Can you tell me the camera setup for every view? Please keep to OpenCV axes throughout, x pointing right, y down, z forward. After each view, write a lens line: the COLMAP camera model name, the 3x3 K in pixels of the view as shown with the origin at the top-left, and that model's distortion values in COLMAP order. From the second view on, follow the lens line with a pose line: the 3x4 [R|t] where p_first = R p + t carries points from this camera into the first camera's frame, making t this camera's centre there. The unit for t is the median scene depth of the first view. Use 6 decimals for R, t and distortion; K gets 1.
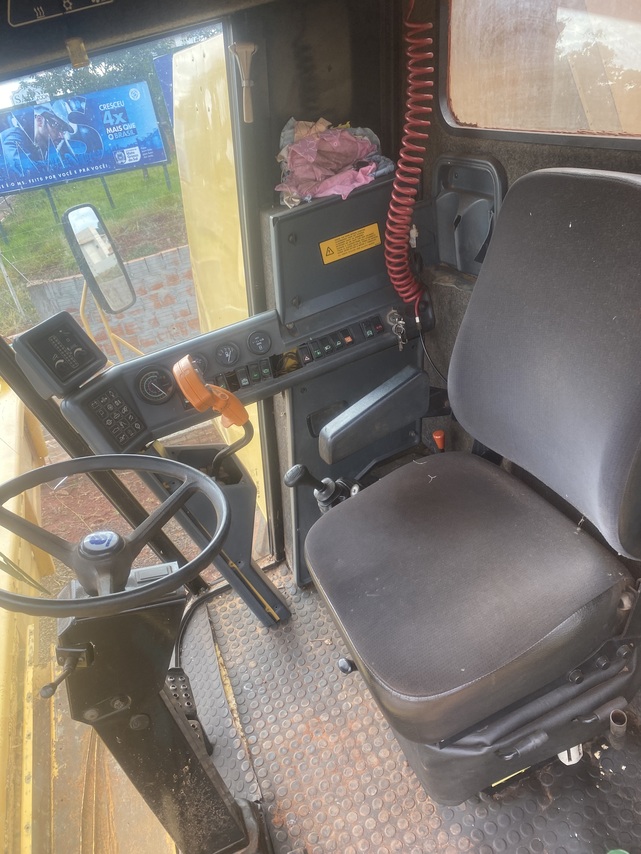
lens RADIAL K [[637.2, 0, 352.3], [0, 637.2, 427.1], [0, 0, 1]] dist [0.033403, -0.045732]
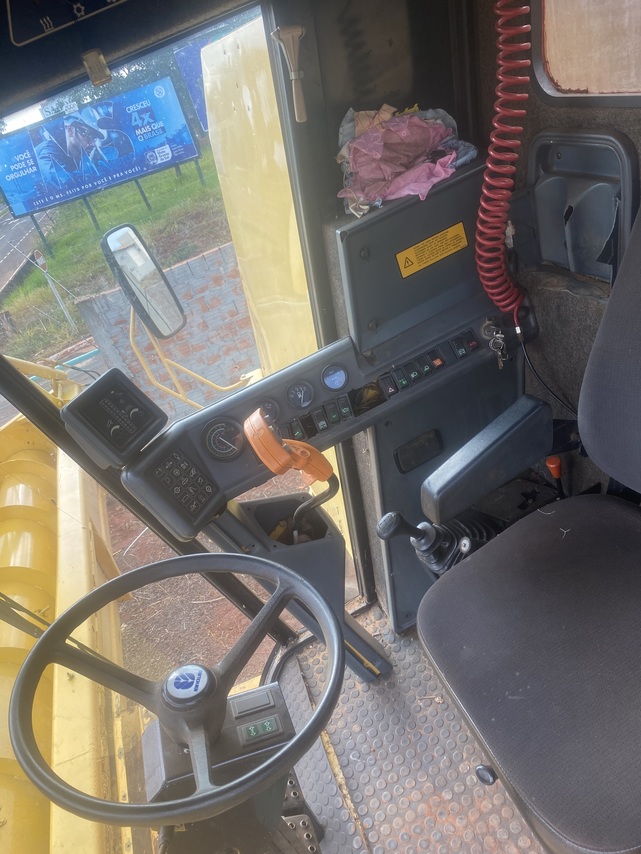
lens RADIAL K [[637.2, 0, 352.3], [0, 637.2, 427.1], [0, 0, 1]] dist [0.033403, -0.045732]
pose [[0.992639, -0.087722, -0.083507, -0.056611], [0.090840, 0.995275, 0.034294, -0.092699], [0.080104, -0.041627, 0.995917, 0.140726]]
